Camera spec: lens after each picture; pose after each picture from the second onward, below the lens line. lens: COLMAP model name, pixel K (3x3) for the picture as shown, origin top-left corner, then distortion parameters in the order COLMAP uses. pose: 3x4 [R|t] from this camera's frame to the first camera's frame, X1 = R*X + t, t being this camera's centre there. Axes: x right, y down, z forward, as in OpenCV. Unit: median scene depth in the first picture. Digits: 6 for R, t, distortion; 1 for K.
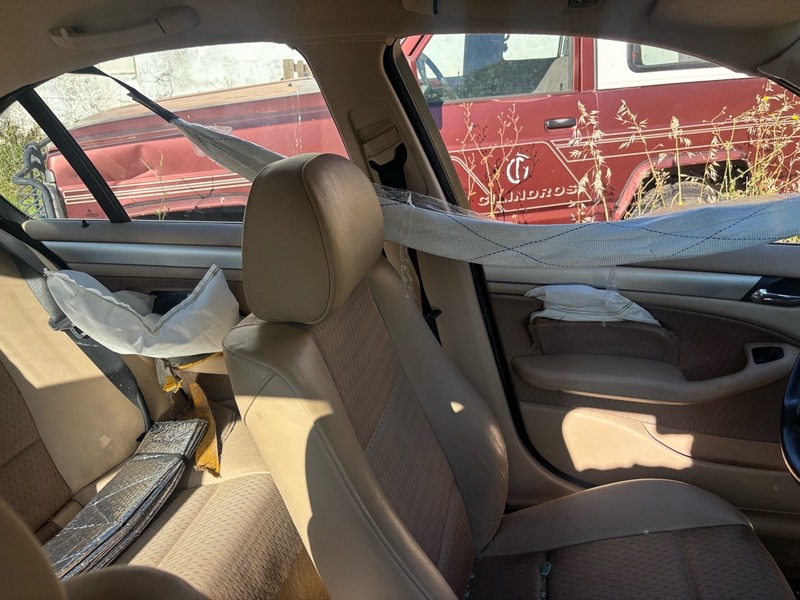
lens RADIAL K [[613.6, 0, 387.5], [0, 613.6, 300.0], [0, 0, 1]] dist [0.023333, -0.037064]
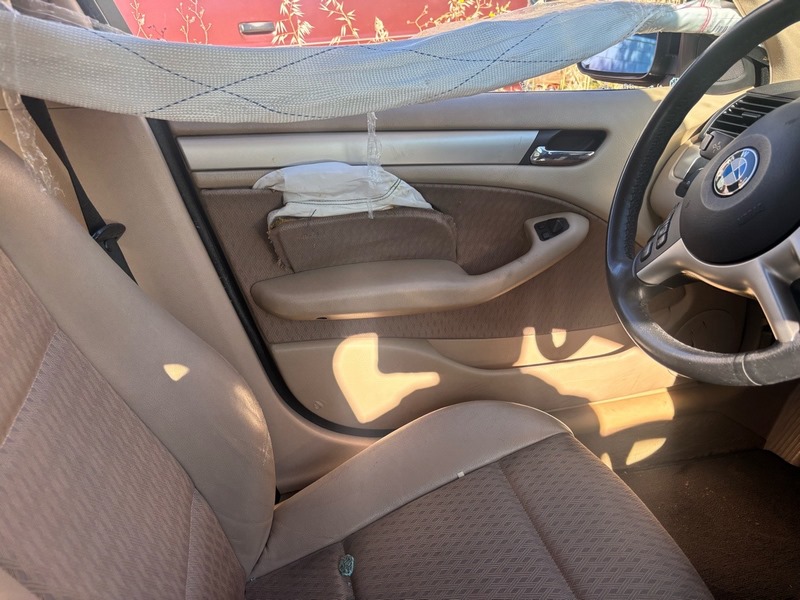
lens RADIAL K [[615.3, 0, 399.8], [0, 615.3, 302.2], [0, 0, 1]] dist [0.038329, -0.060204]
pose [[0.886047, -0.171961, 0.430523, 0.063652], [0.143051, 0.984759, 0.098926, 0.086194], [-0.440973, -0.026066, 0.897142, 0.386905]]
